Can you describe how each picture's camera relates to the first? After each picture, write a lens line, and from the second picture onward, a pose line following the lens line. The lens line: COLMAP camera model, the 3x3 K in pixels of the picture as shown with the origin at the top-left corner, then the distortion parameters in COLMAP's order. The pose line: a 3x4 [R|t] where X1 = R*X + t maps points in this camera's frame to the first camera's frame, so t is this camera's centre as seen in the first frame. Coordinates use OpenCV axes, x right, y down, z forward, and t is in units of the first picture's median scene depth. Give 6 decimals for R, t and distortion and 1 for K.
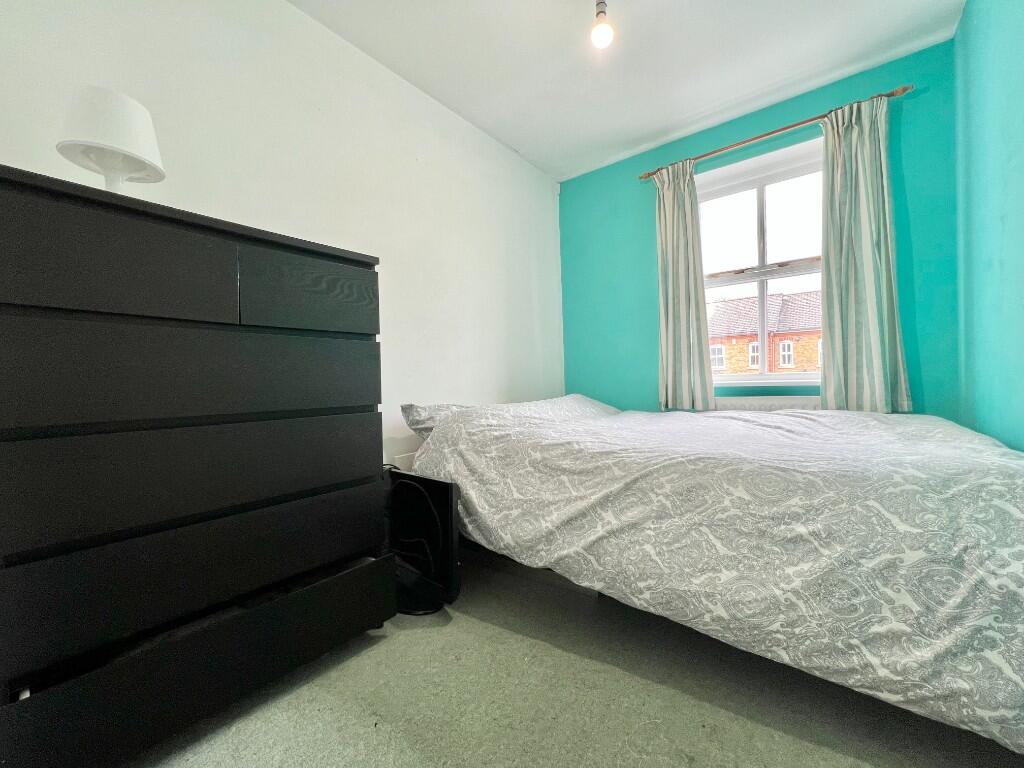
lens RADIAL K [[412.1, 0, 508.8], [0, 412.1, 381.1], [0, 0, 1]] dist [-0.001368, 0.000047]
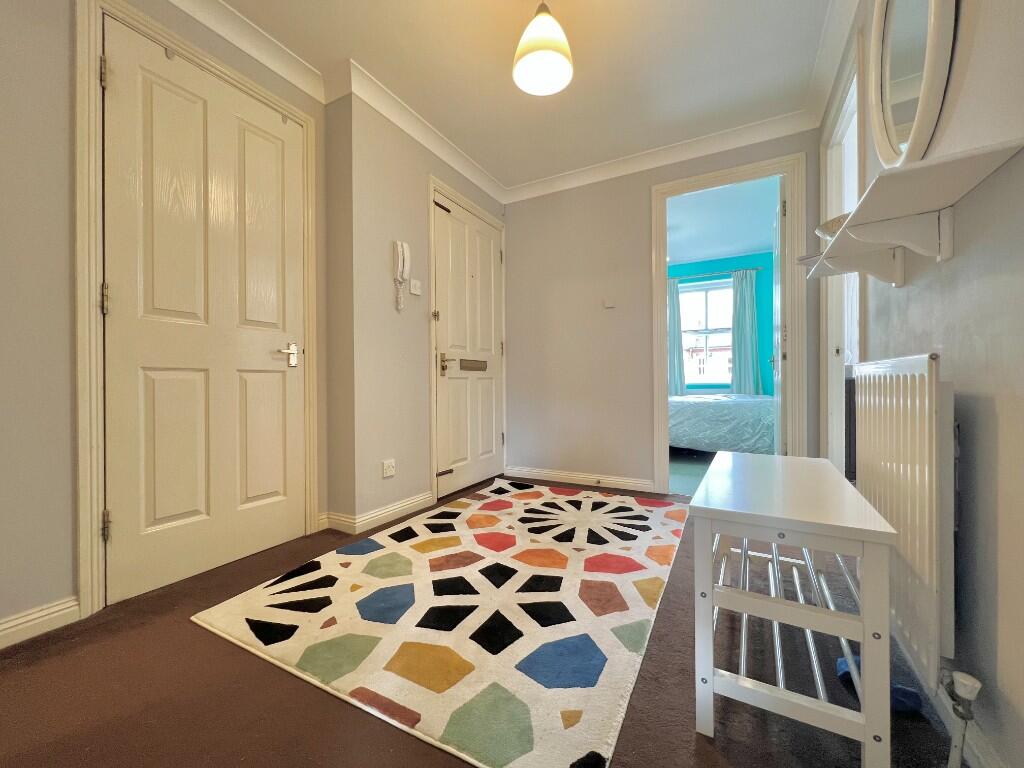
lens RADIAL K [[412.1, 0, 513.0], [0, 412.1, 389.2], [0, 0, 1]] dist [-0.001368, 0.000047]
pose [[0.985189, 0.014035, 0.170899, -0.888955], [-0.014815, 0.999885, 0.003286, 0.052741], [-0.170833, -0.005769, 0.985283, -1.130892]]
